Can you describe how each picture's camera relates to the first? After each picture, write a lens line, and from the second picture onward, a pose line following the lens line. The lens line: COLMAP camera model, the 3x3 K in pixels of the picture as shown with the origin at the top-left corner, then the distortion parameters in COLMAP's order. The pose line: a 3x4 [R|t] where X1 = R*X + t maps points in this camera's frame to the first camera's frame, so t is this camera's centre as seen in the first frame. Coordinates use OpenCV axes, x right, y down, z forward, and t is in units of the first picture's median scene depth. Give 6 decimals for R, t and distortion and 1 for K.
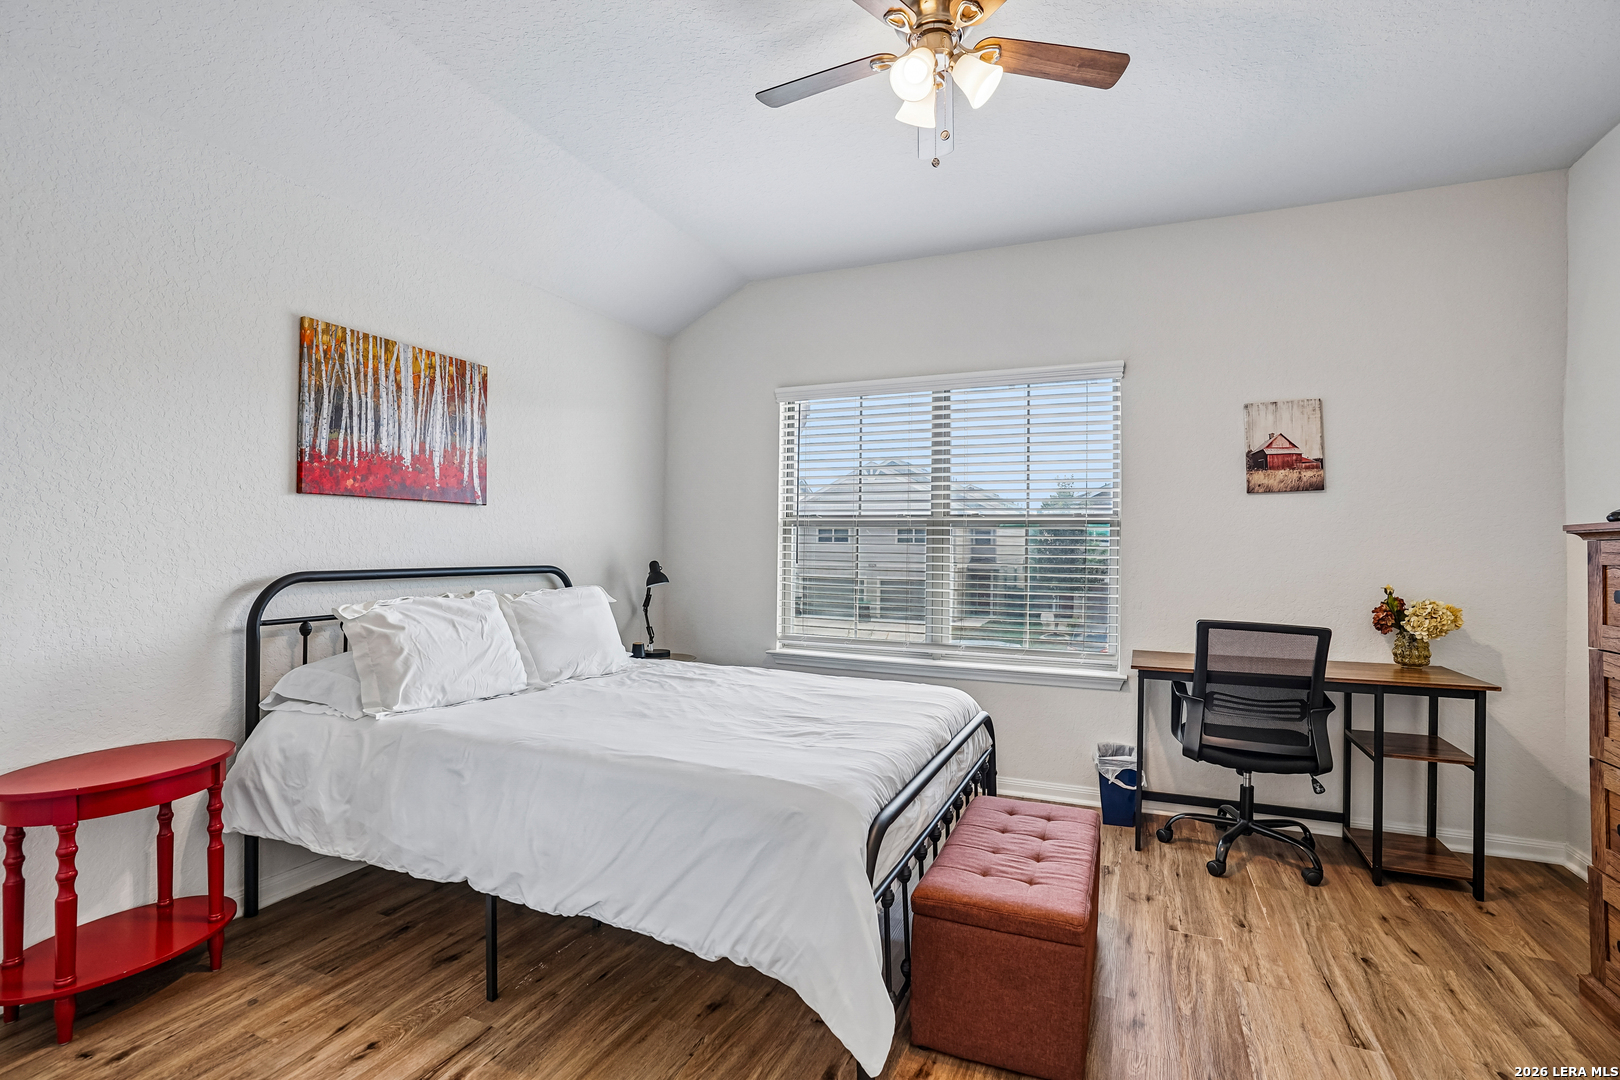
lens RADIAL K [[750.0, 0, 809.7], [0, 750.0, 544.5], [0, 0, 1]] dist [-0.030770, 0.000212]
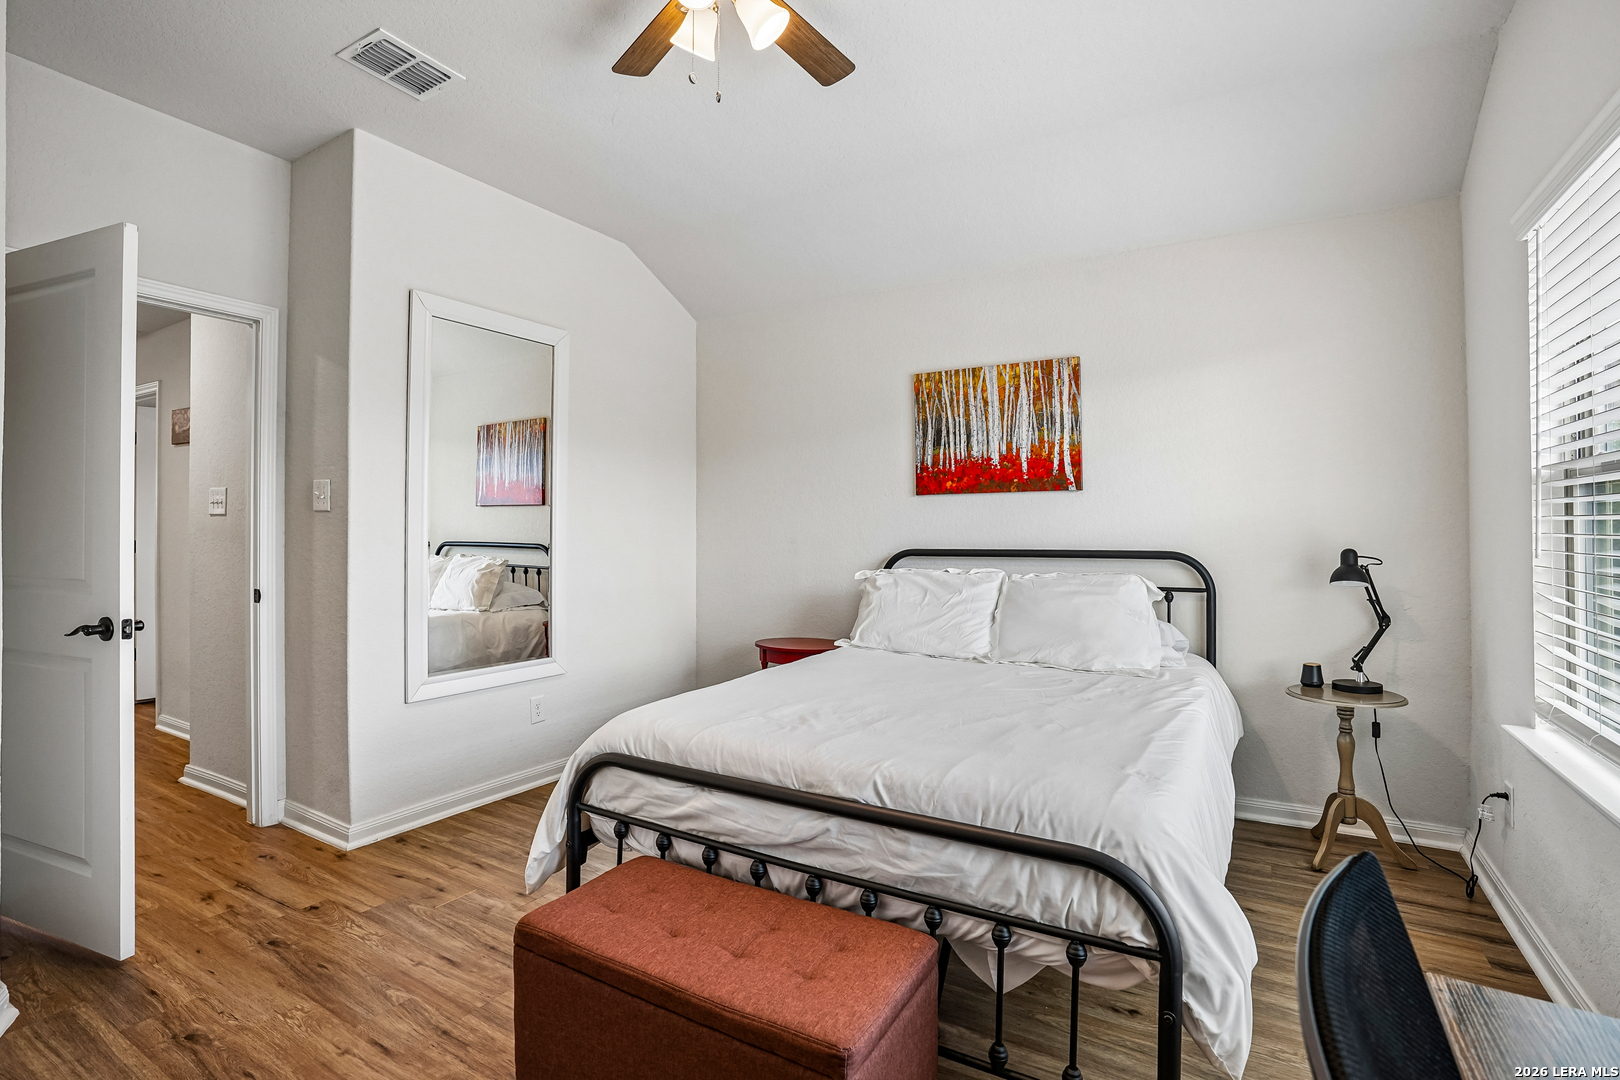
lens RADIAL K [[750.0, 0, 809.6], [0, 750.0, 533.4], [0, 0, 1]] dist [-0.030770, 0.000212]
pose [[-0.087158, -0.006274, -0.996175, 0.715343], [0.006398, 0.999956, -0.006858, 0.013464], [0.996174, -0.006972, -0.087114, 0.813707]]
